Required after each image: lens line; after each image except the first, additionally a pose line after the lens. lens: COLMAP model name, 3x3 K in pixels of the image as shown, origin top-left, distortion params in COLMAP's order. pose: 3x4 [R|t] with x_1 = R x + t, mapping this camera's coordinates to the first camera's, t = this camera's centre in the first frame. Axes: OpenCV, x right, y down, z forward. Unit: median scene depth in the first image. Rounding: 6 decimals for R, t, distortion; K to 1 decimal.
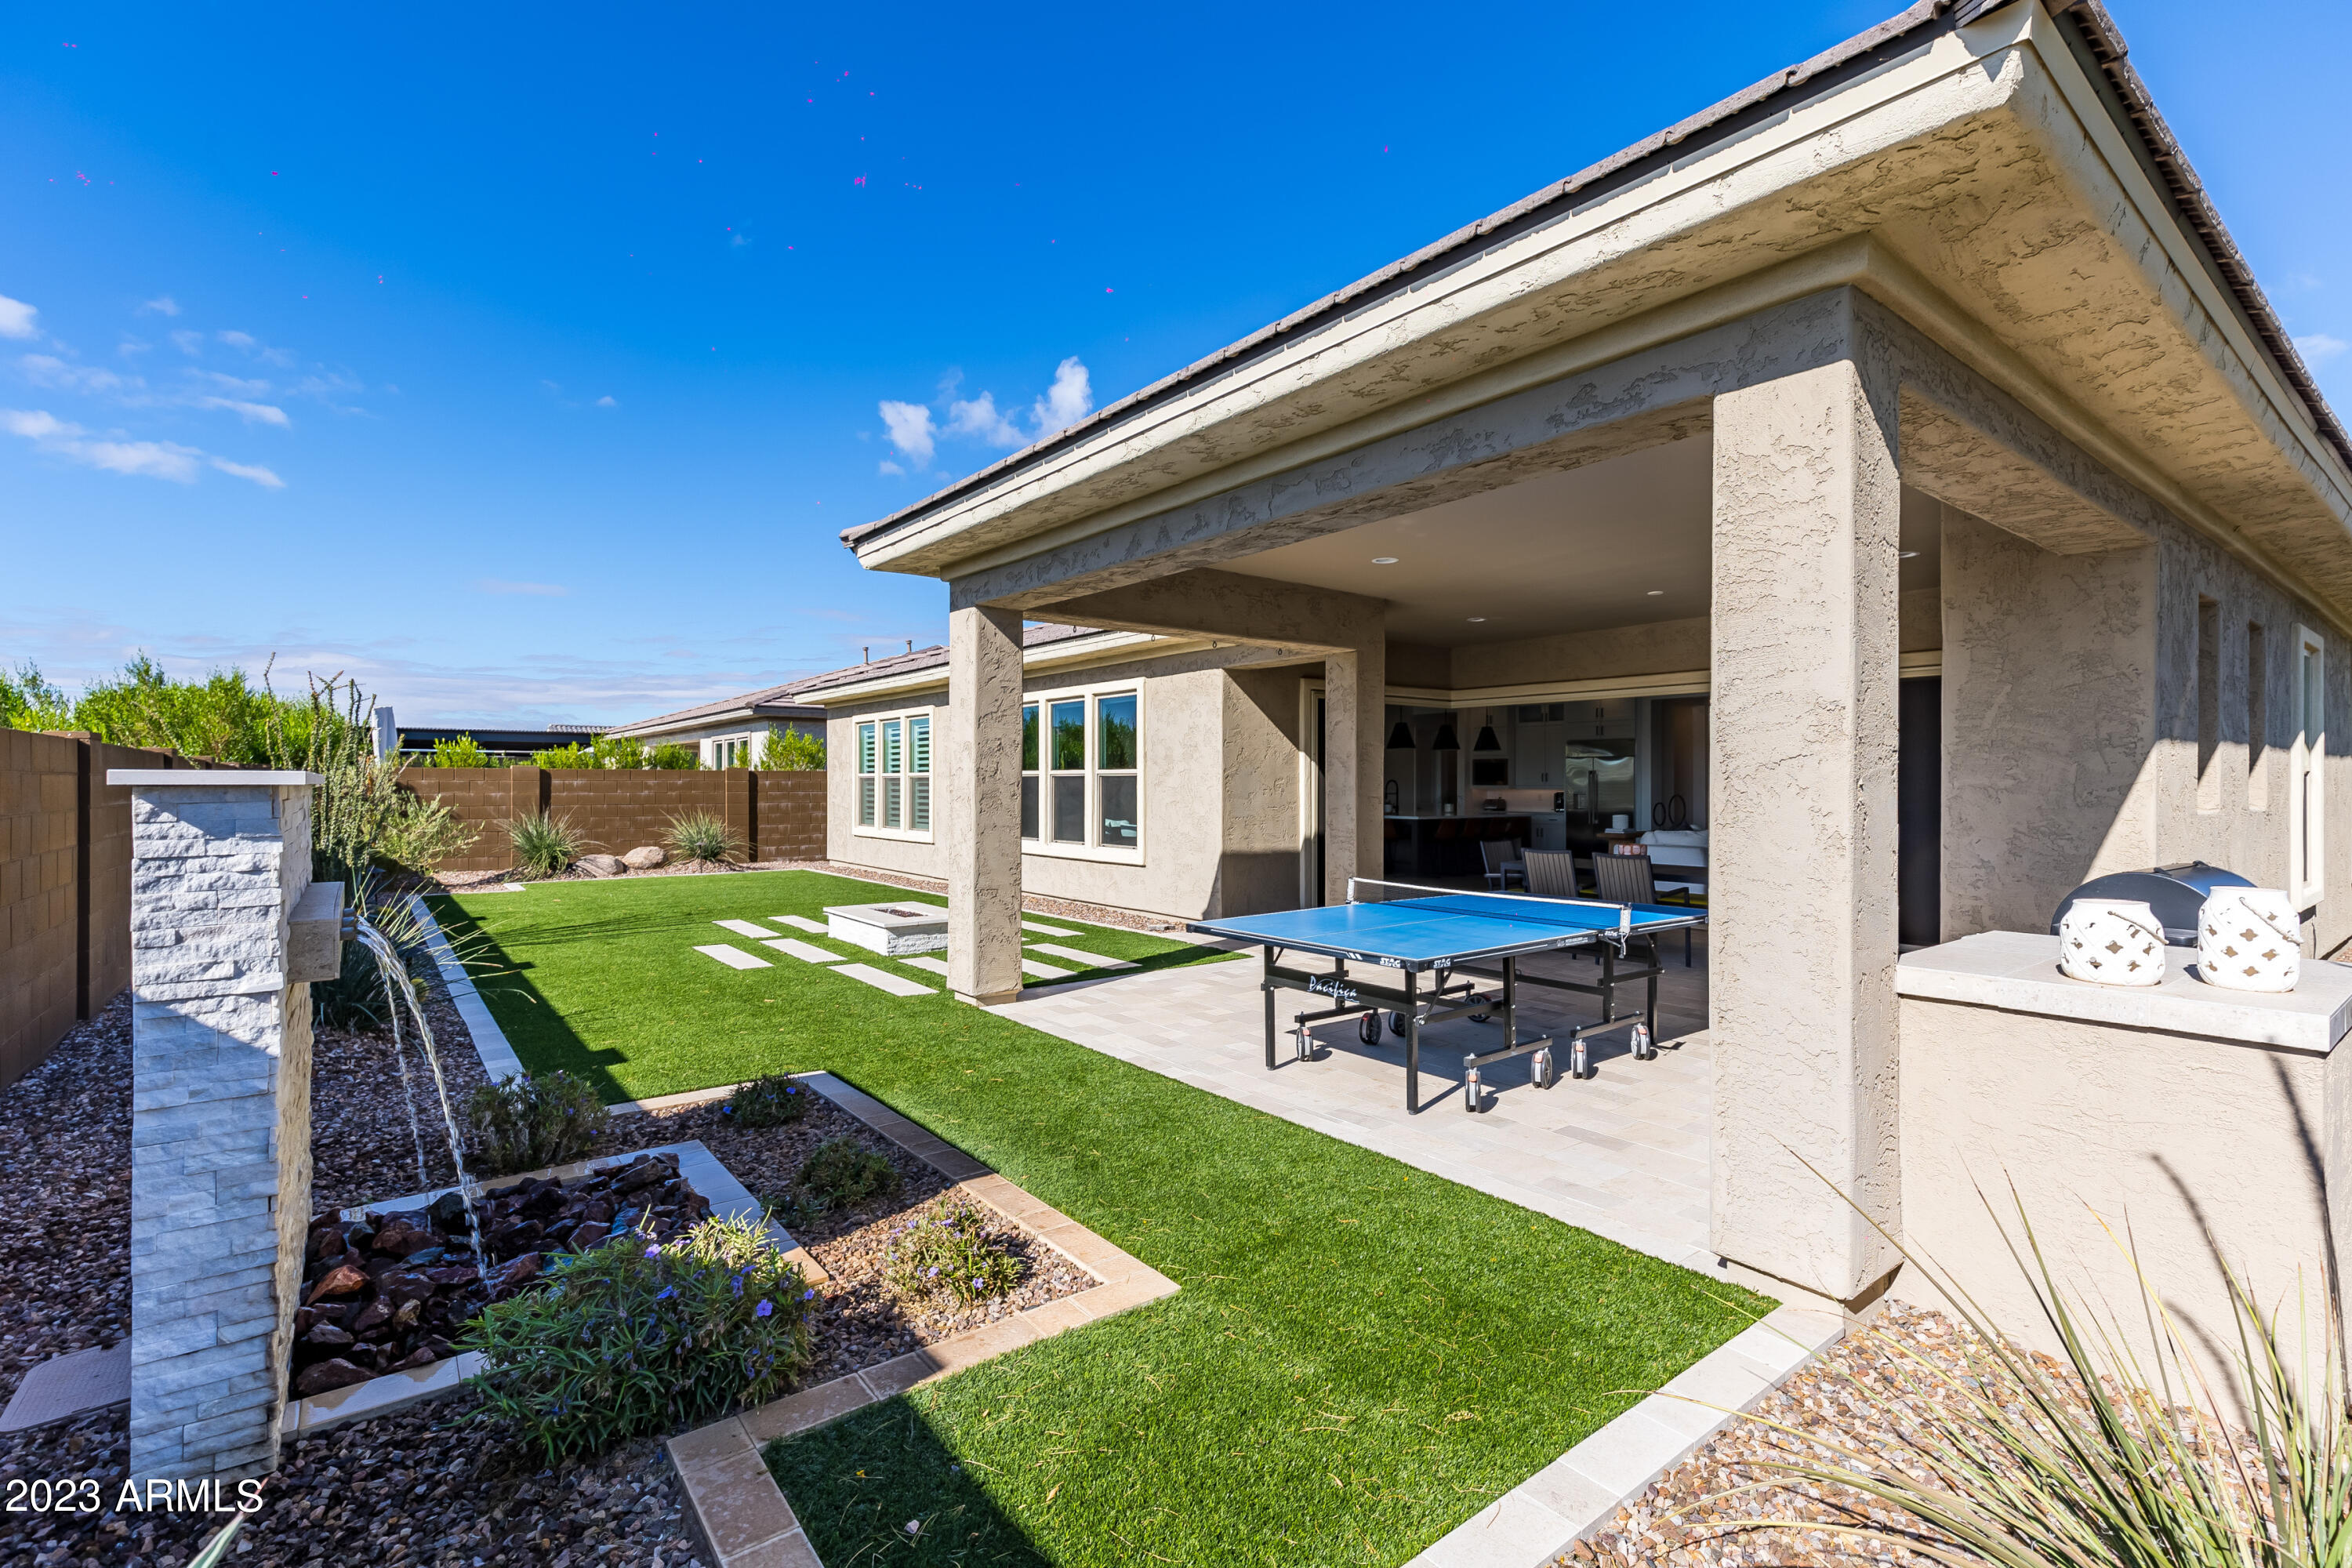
lens RADIAL K [[1109.6, 0, 1180.1], [0, 1109.6, 773.1], [0, 0, 1]] dist [0.004324, 0.000459]
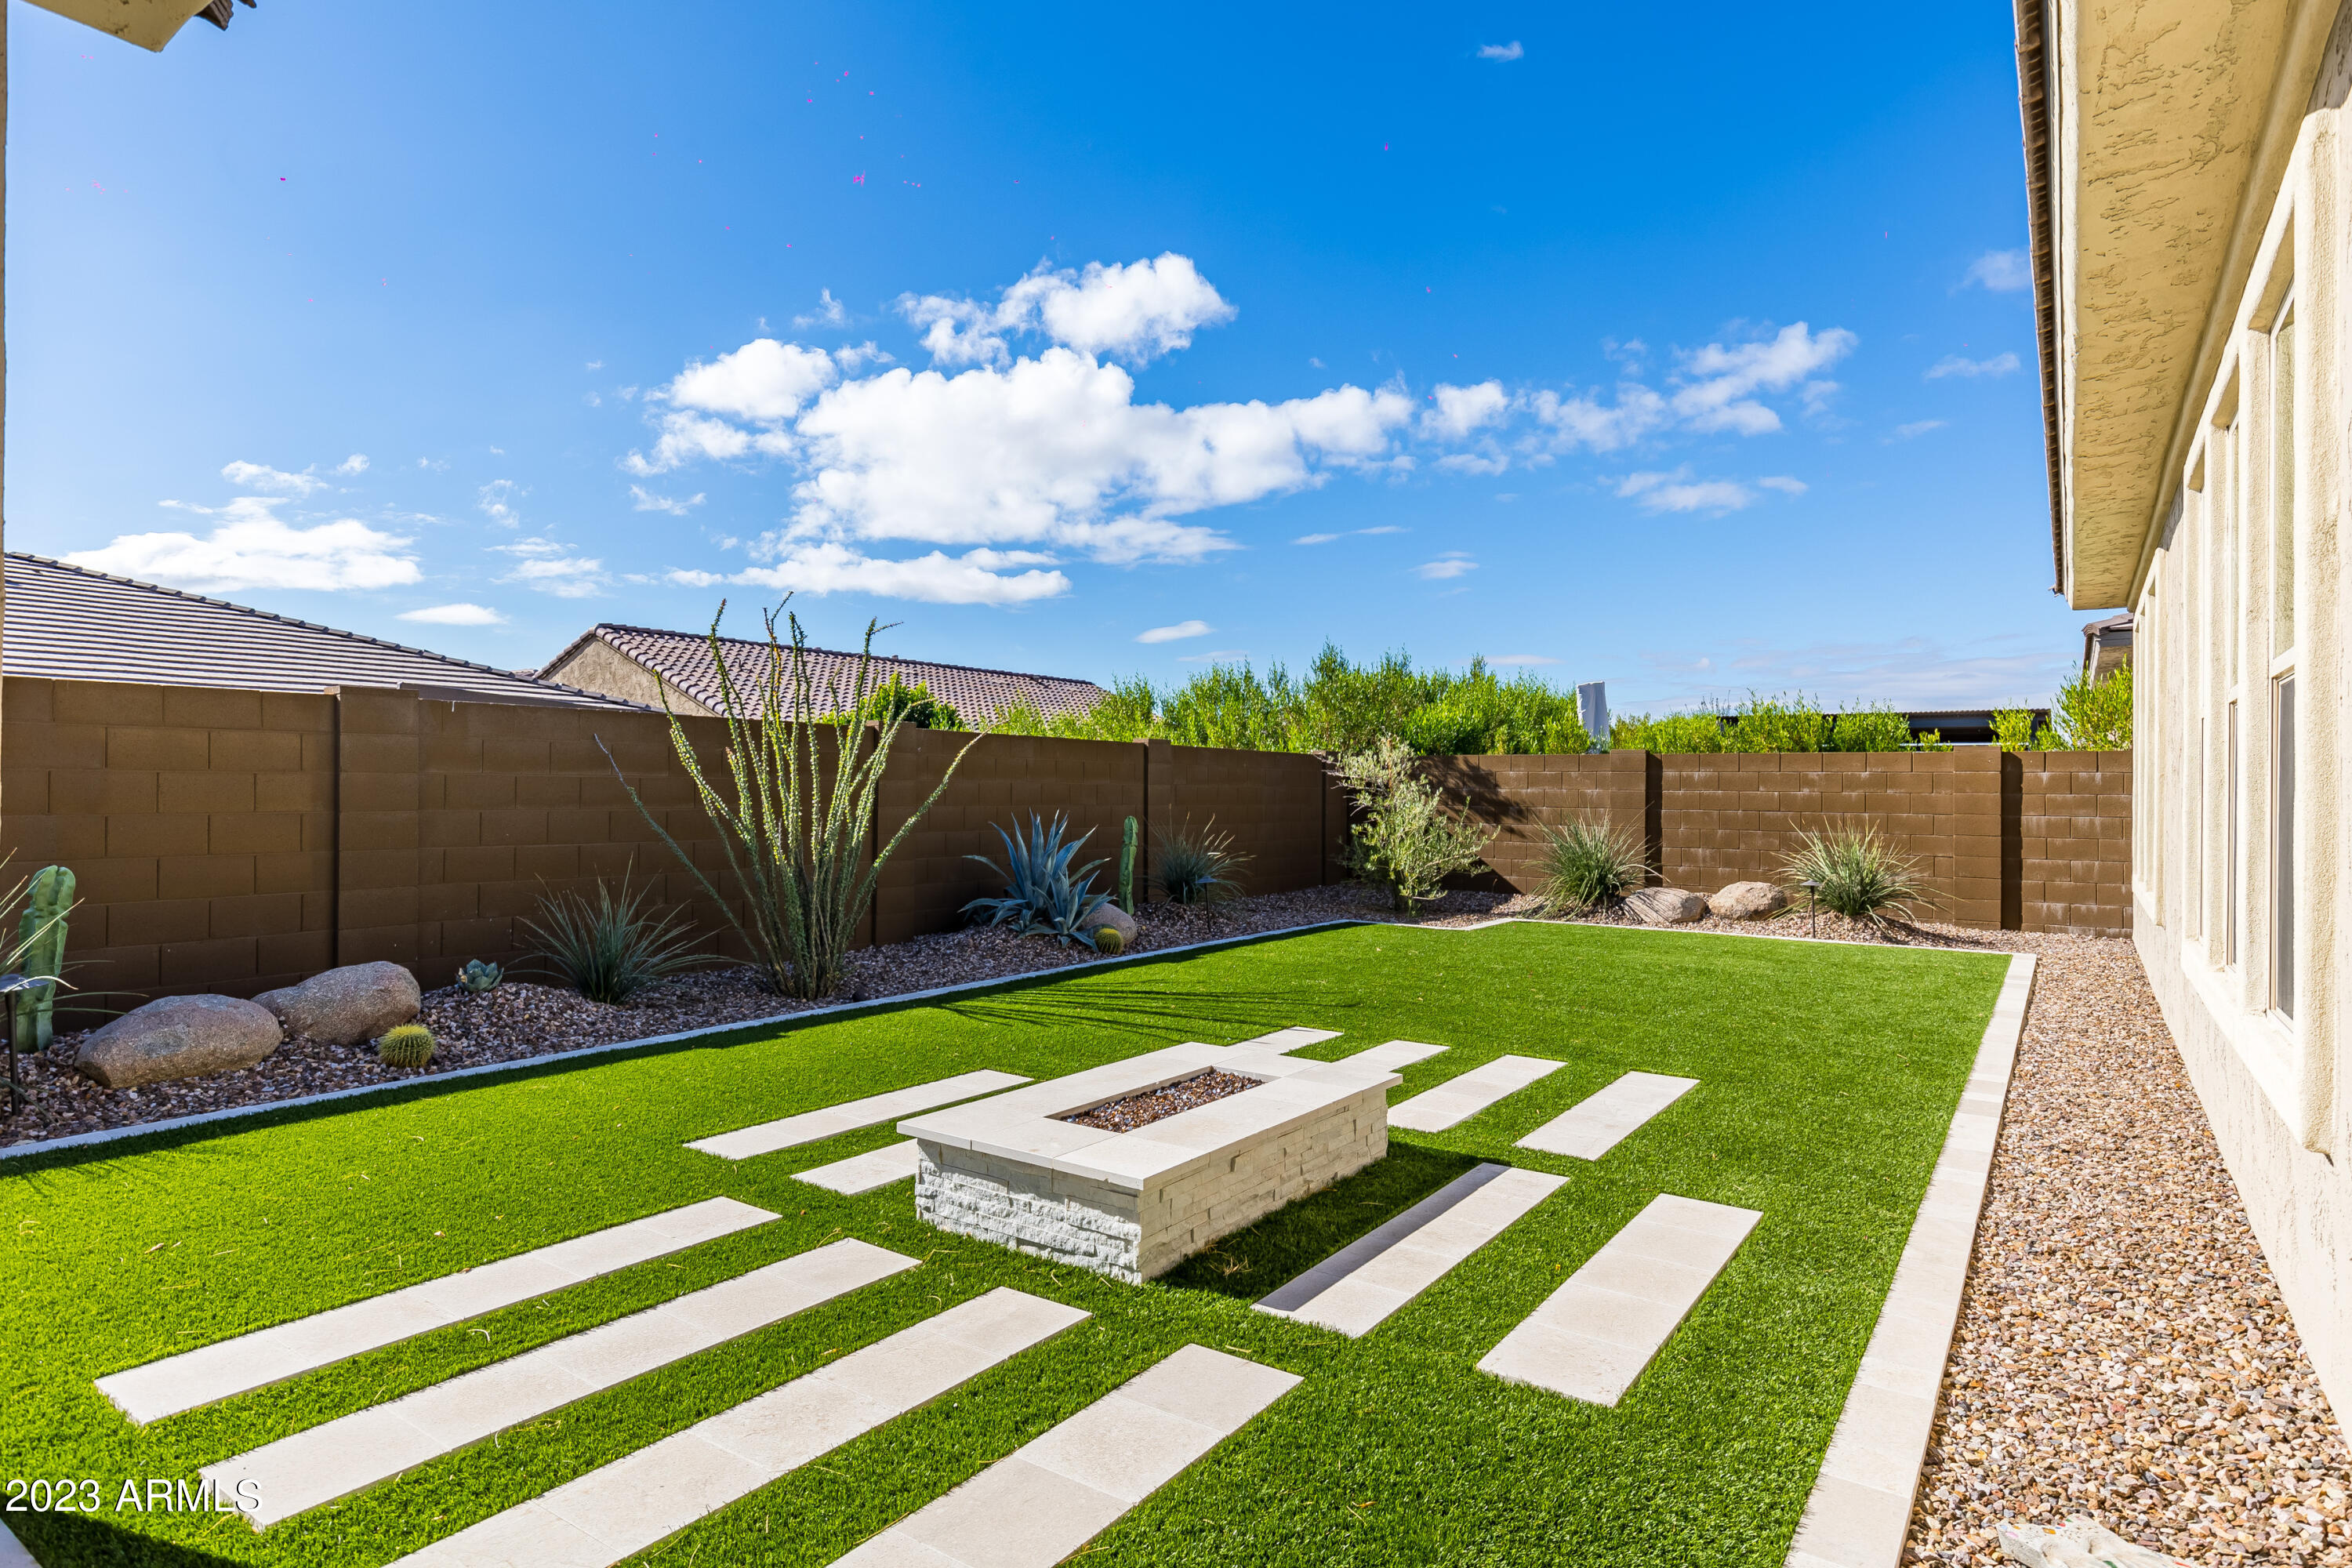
lens RADIAL K [[1289.9, 0, 1185.5], [0, 1289.9, 790.1], [0, 0, 1]] dist [-0.000546, -0.000319]
pose [[0.300847, 0.004939, -0.953660, 0.076447], [-0.002307, 0.999987, 0.004451, 0.014880], [0.953670, 0.000861, 0.300854, 0.494079]]
